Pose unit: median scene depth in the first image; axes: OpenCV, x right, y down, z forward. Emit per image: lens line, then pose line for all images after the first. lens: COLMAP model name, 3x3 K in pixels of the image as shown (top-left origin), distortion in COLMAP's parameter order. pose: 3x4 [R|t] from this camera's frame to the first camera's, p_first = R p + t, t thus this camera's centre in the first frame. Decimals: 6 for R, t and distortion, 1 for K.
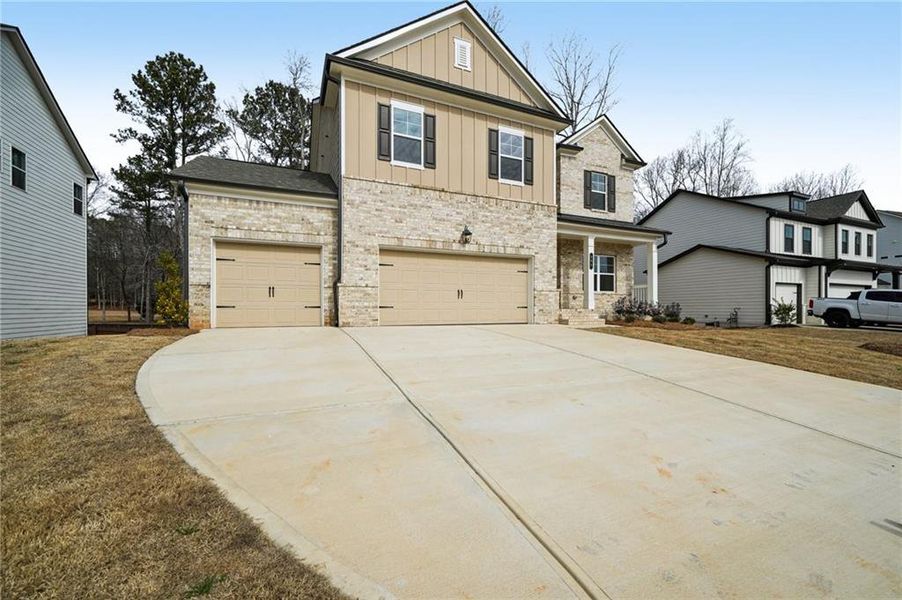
lens RADIAL K [[362.6, 0, 458.9], [0, 362.6, 304.9], [0, 0, 1]] dist [0.000156, 0.000206]
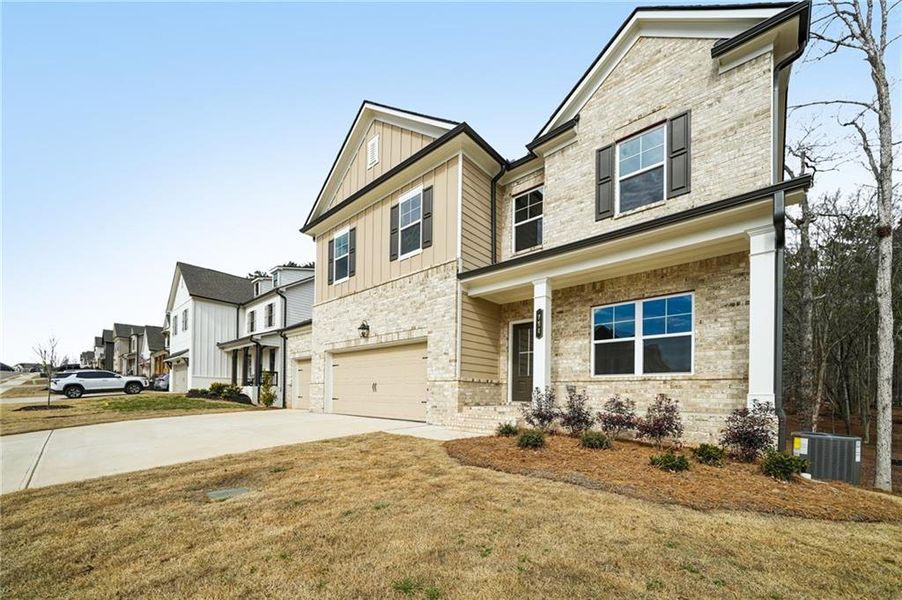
lens RADIAL K [[352.0, 0, 442.2], [0, 352.0, 392.3], [0, 0, 1]] dist [-0.003666, -0.000074]
pose [[0.396654, -0.001290, -0.917967, 0.964336], [-0.008759, 0.999948, -0.005191, -0.012027], [0.917926, 0.010099, 0.396622, 0.772126]]
